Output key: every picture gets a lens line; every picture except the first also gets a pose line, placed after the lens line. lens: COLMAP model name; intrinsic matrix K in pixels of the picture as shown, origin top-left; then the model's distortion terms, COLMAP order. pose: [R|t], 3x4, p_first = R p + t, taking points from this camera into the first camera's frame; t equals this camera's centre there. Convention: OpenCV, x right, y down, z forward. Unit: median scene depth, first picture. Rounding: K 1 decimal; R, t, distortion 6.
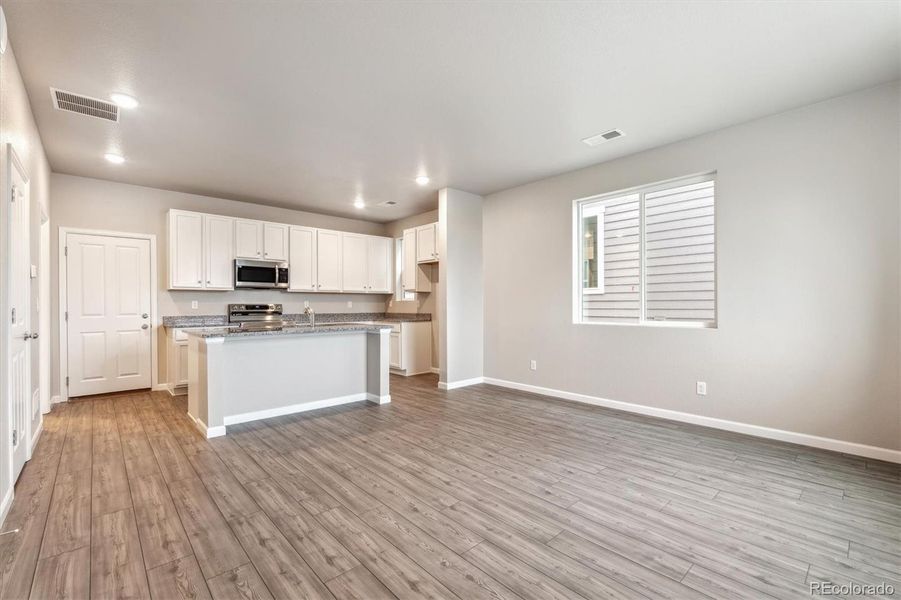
lens RADIAL K [[392.2, 0, 451.7], [0, 392.2, 307.7], [0, 0, 1]] dist [-0.007780, 0.000871]
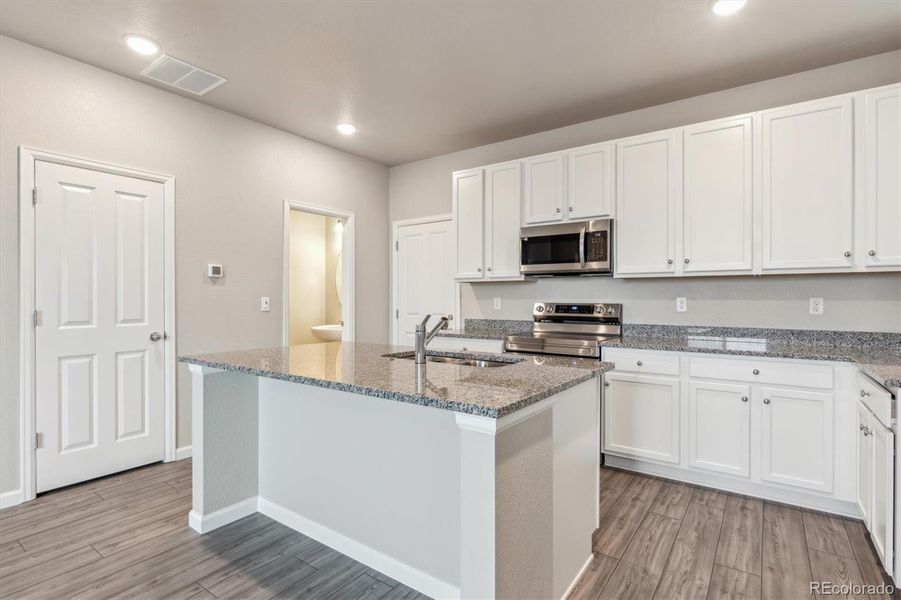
lens RADIAL K [[449.0, 0, 455.5], [0, 449.0, 295.3], [0, 0, 1]] dist [-0.003236, 0.000034]
pose [[0.212433, -0.005174, -0.977162, 0.101779], [-0.009157, 0.999932, -0.007285, -0.016971], [0.977133, 0.010495, 0.212372, 0.842767]]
